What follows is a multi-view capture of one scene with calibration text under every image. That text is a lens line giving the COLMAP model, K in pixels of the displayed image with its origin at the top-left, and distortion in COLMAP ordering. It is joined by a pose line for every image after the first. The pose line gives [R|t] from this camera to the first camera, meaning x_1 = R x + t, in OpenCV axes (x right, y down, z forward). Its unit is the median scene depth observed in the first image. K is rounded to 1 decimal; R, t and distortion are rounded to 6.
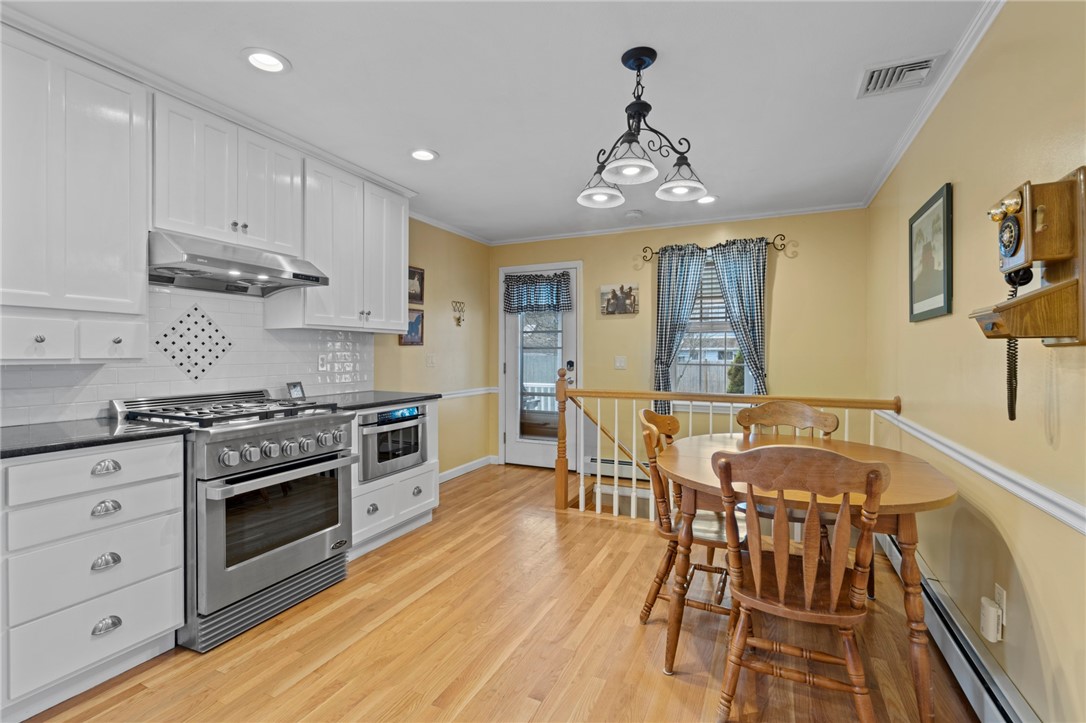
lens RADIAL K [[497.2, 0, 540.7], [0, 497.2, 356.7], [0, 0, 1]] dist [-0.001087, 0.000367]
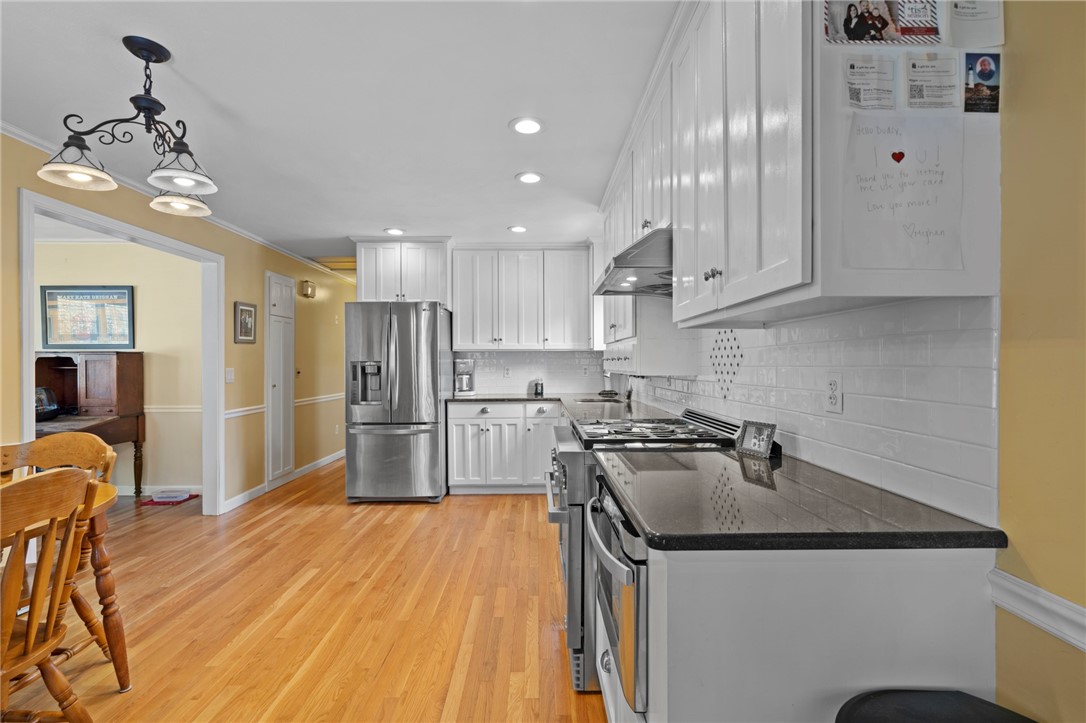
lens RADIAL K [[495.3, 0, 542.6], [0, 495.3, 366.3], [0, 0, 1]] dist [-0.003015, 0.001690]
pose [[-0.903794, 0.001664, -0.427965, -0.053361], [-0.002874, 0.999946, 0.009959, -0.017153], [0.427958, 0.010231, -0.903741, 1.597889]]
